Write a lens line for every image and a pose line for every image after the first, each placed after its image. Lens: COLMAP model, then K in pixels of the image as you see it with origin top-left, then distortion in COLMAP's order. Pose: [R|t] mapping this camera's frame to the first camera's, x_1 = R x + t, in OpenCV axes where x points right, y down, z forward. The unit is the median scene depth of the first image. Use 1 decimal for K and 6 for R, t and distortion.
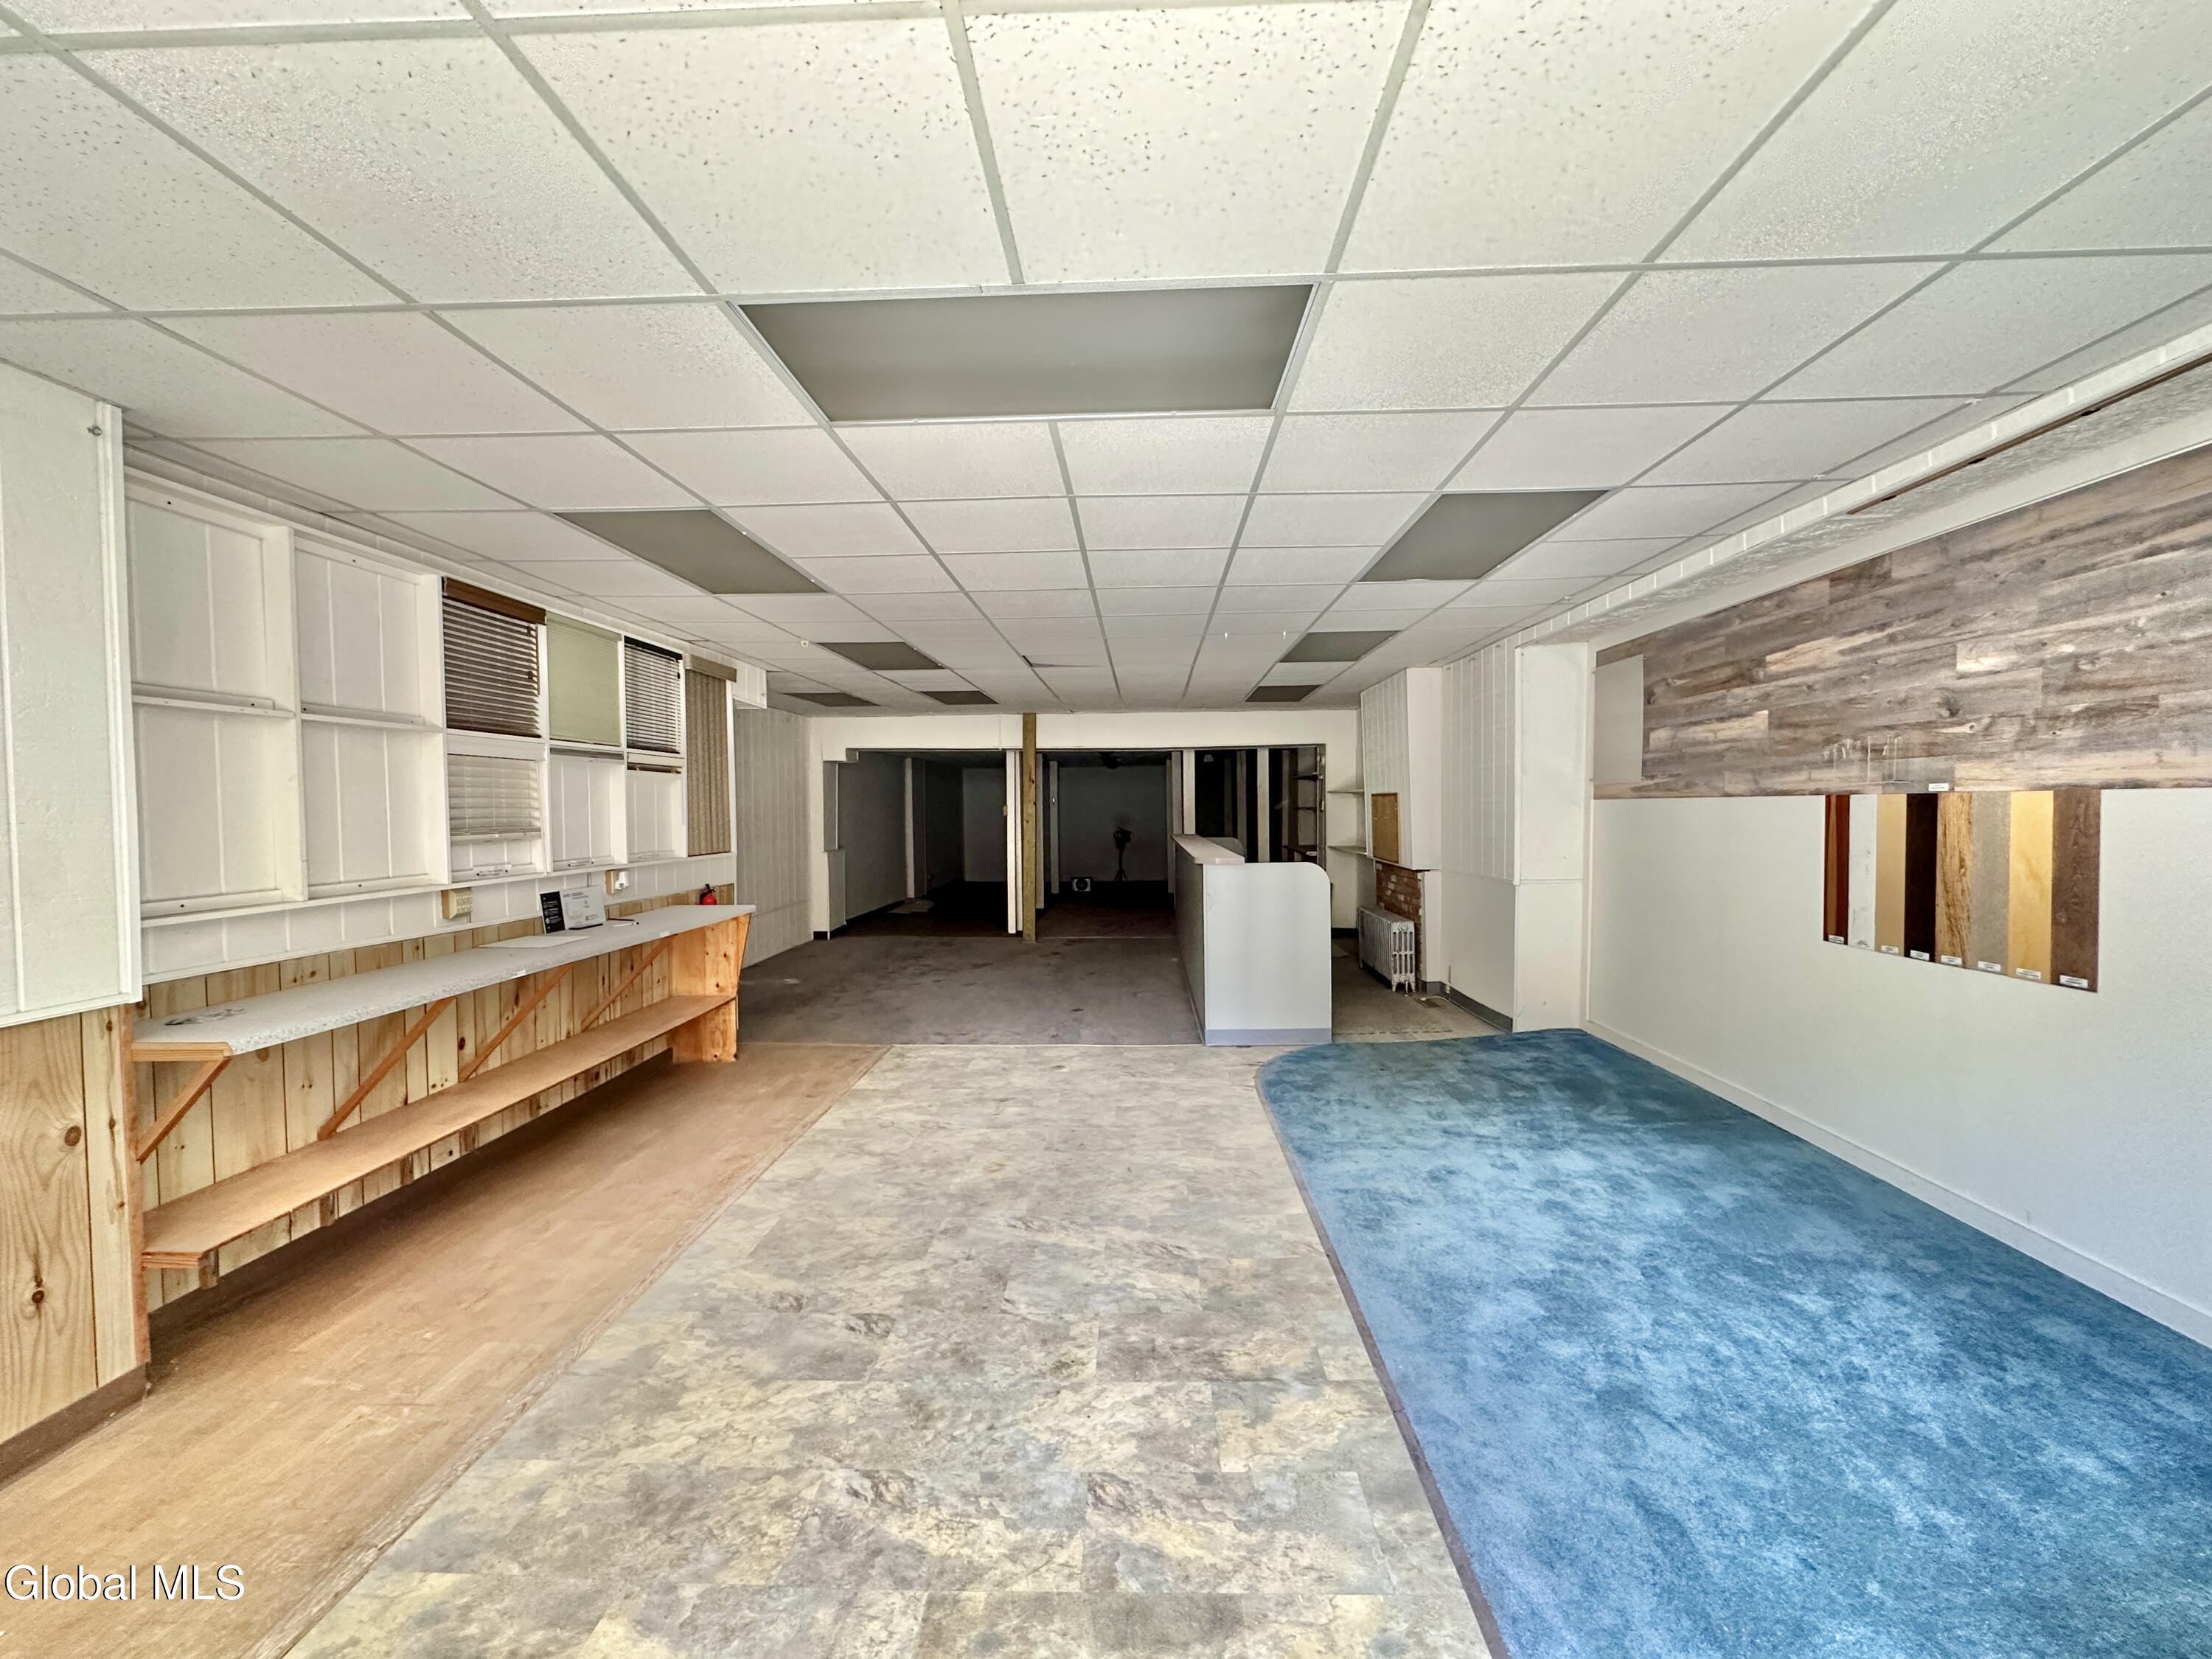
lens RADIAL K [[886.3, 0, 1105.6], [0, 886.3, 834.0], [0, 0, 1]] dist [-0.003078, 0.000453]
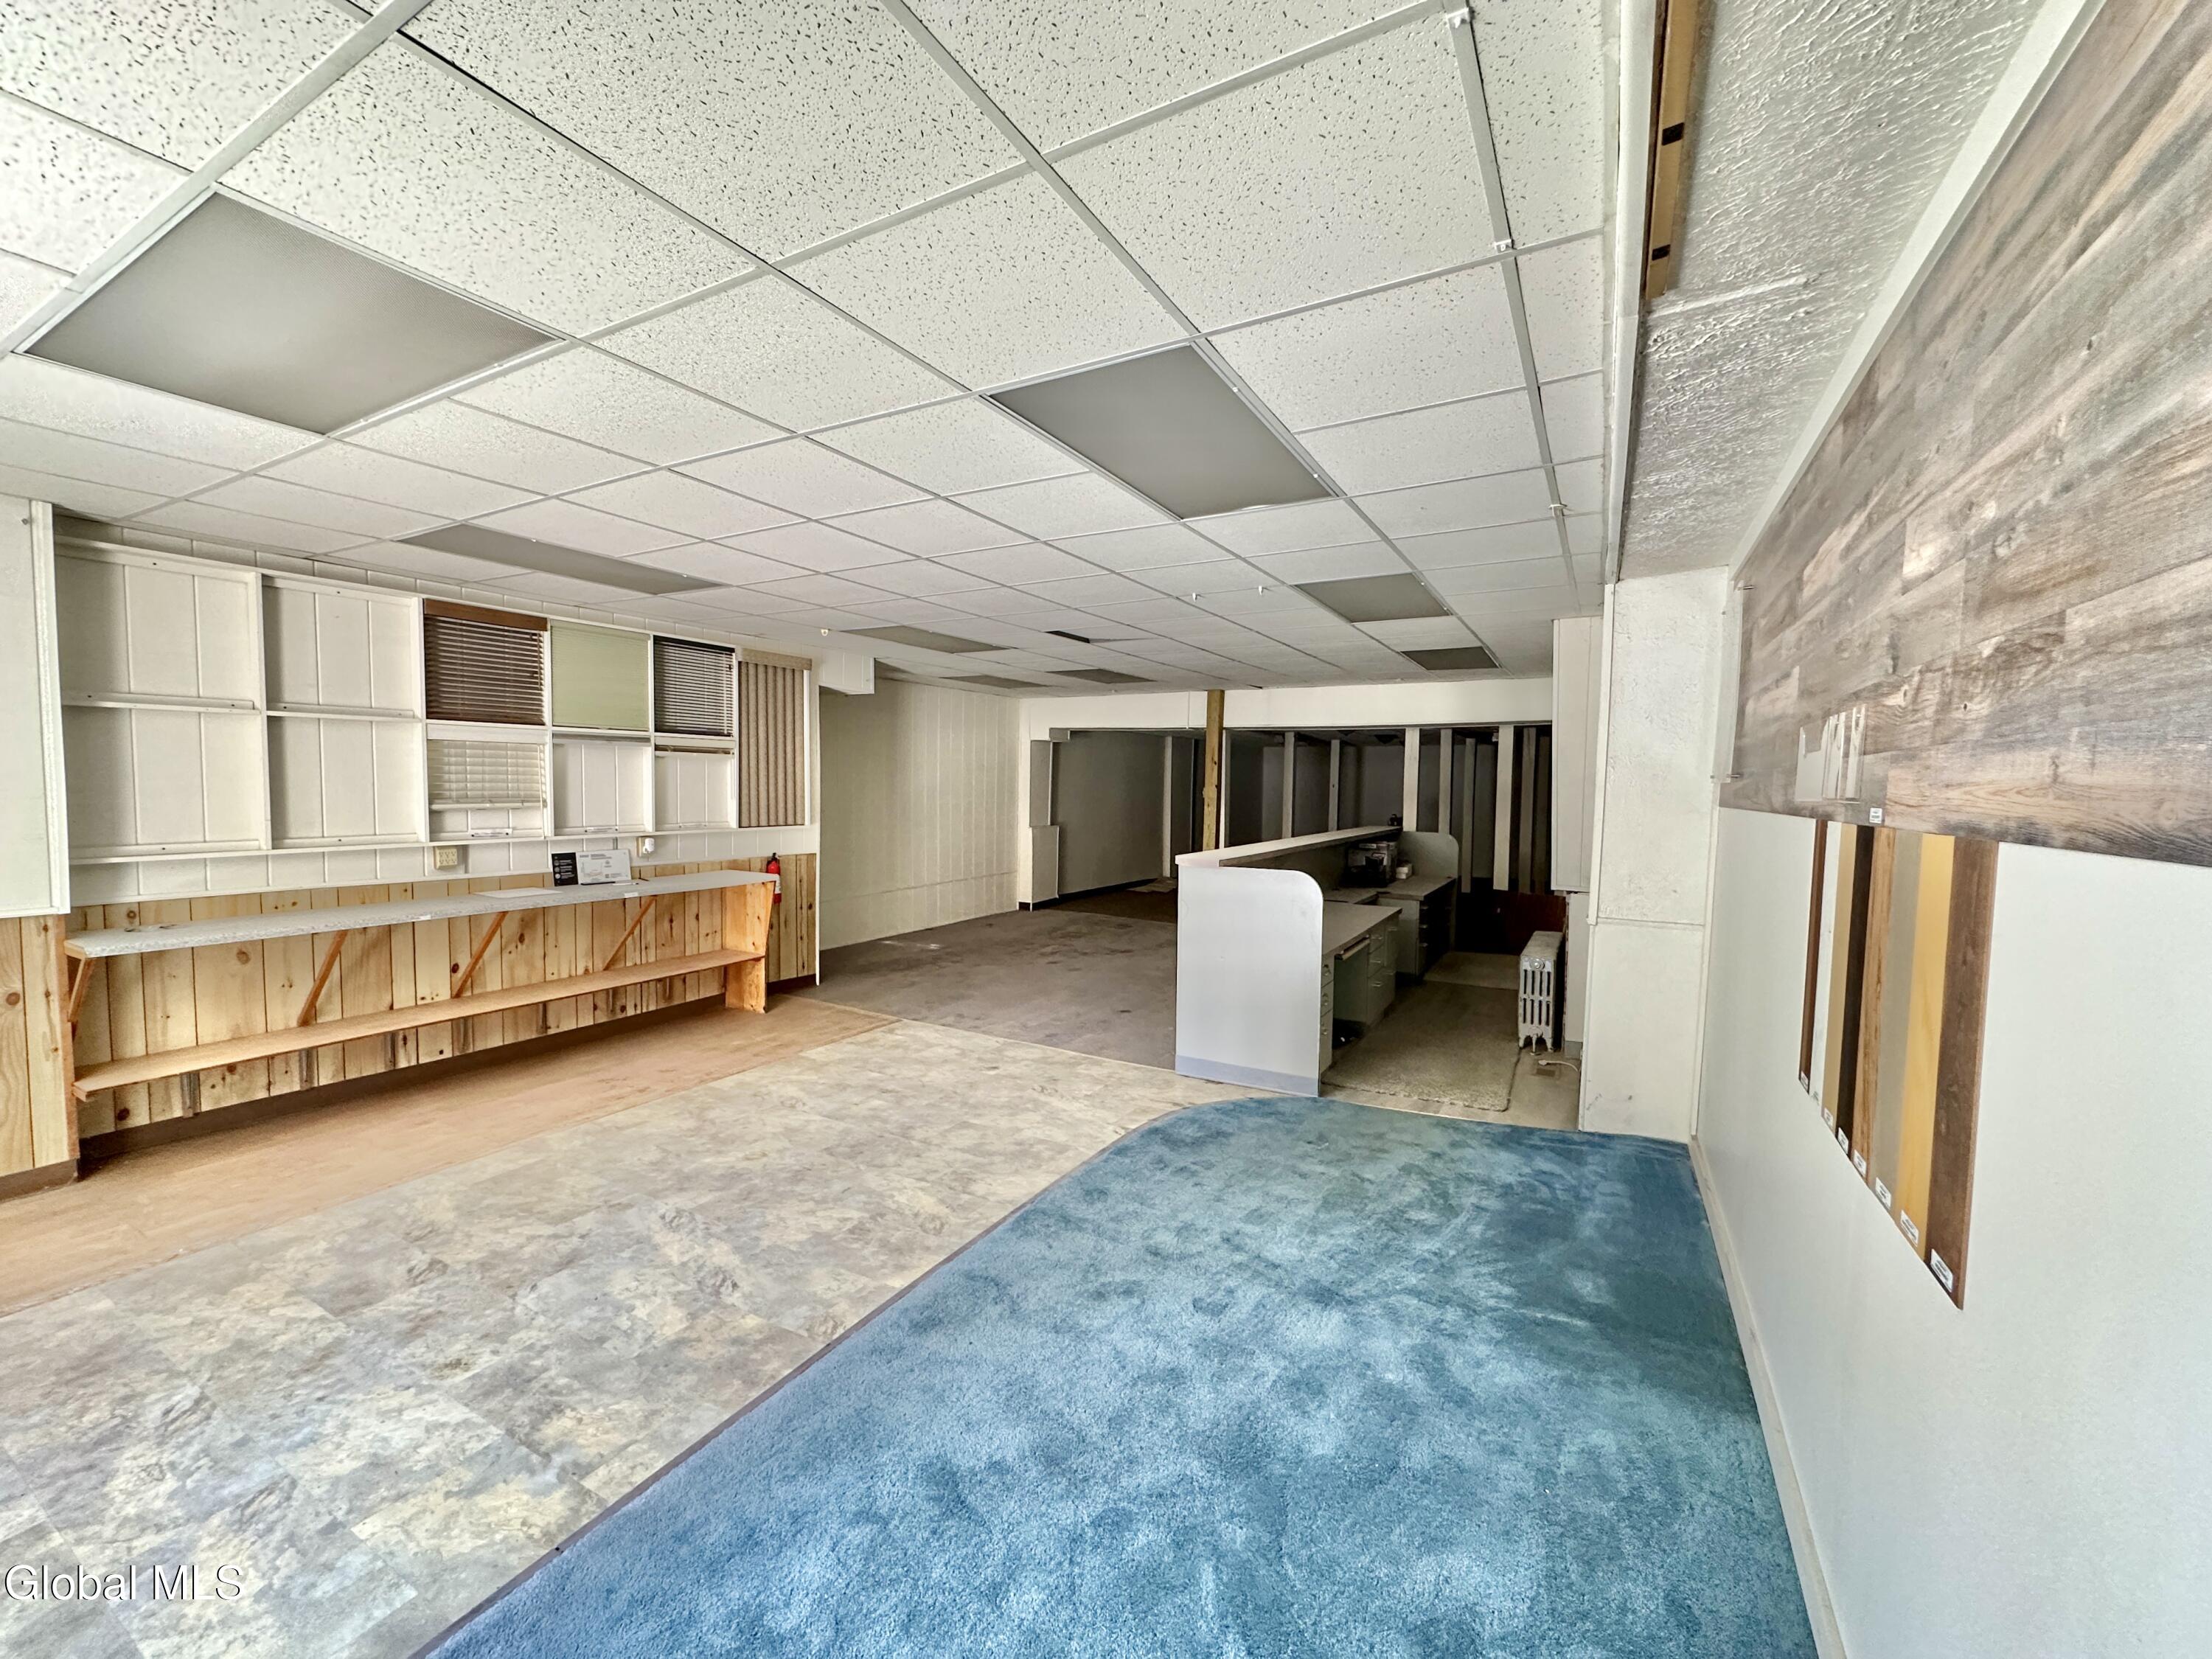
lens RADIAL K [[886.3, 0, 1101.8], [0, 886.3, 832.9], [0, 0, 1]] dist [-0.003078, 0.000453]
pose [[0.886836, 0.050462, -0.459321, 0.700027], [-0.038521, 0.998633, 0.035336, -0.039024], [0.460476, -0.013644, 0.887567, 0.318622]]
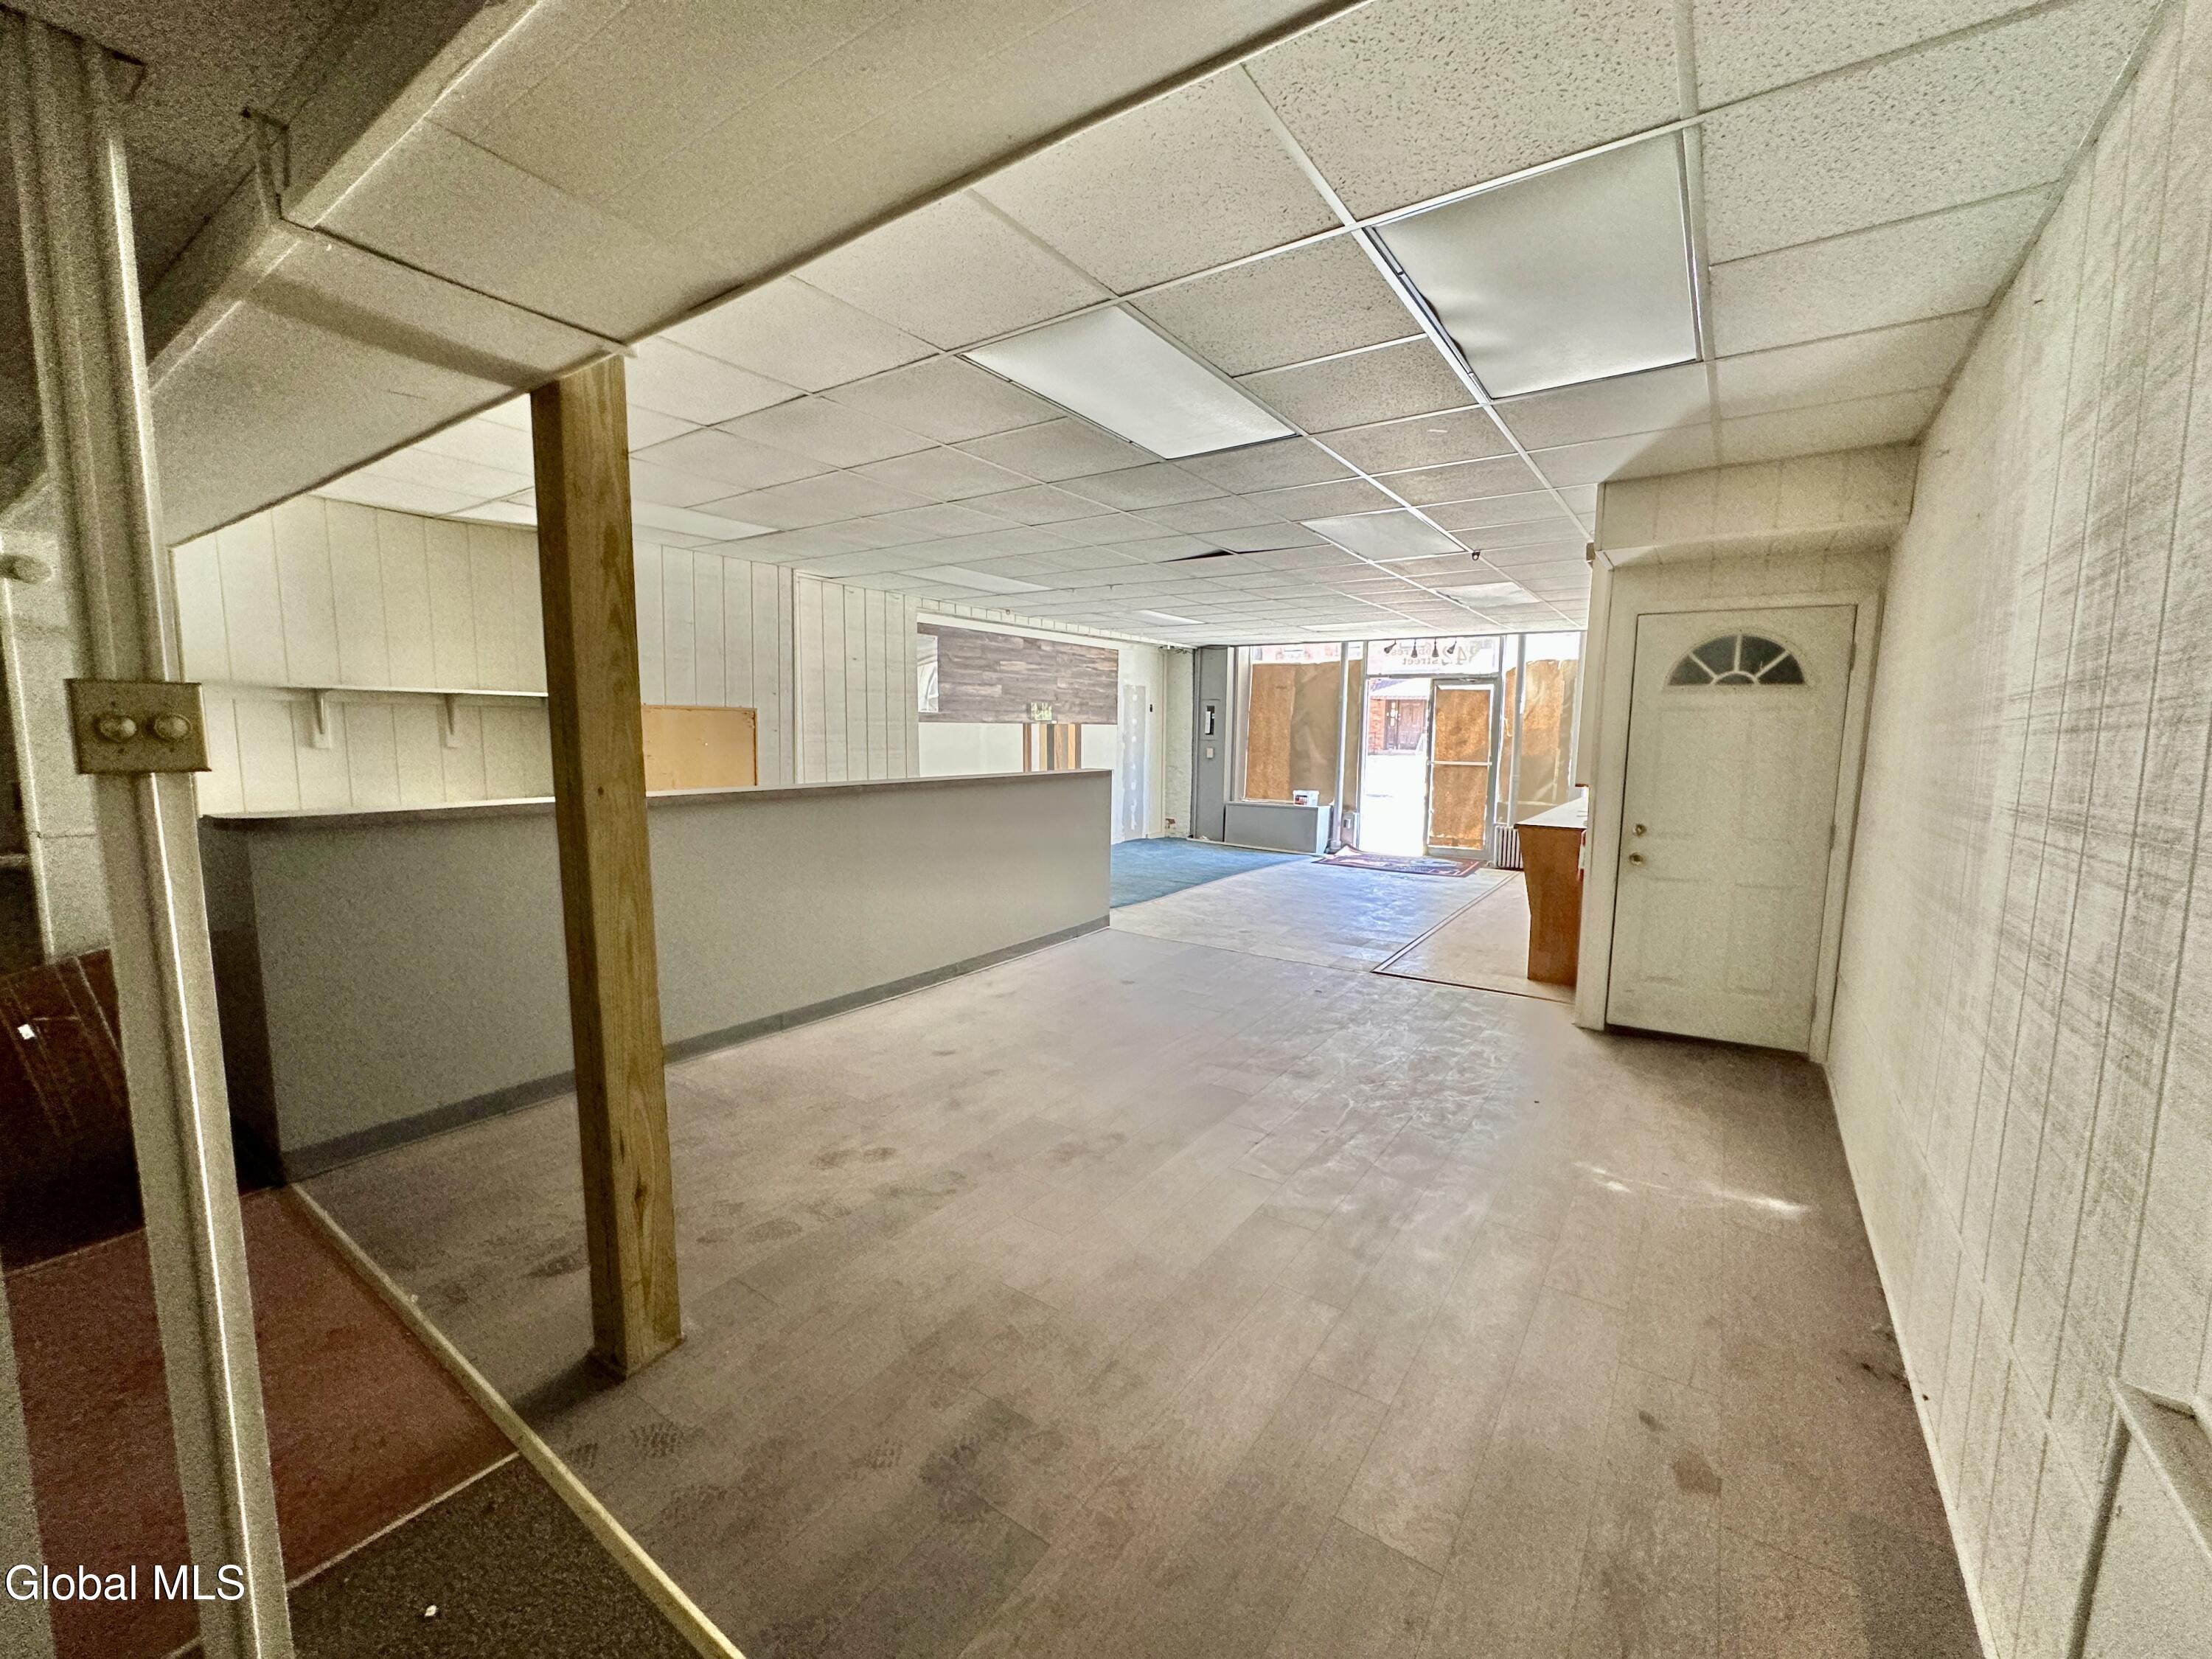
lens RADIAL K [[886.3, 0, 1105.3], [0, 886.3, 829.8], [0, 0, 1]] dist [-0.003078, 0.000453]
pose [[-0.838359, -0.068189, 0.540837, -0.840220], [0.007895, 0.990522, 0.137124, -0.092950], [-0.545061, 0.119229, -0.829875, 3.177425]]
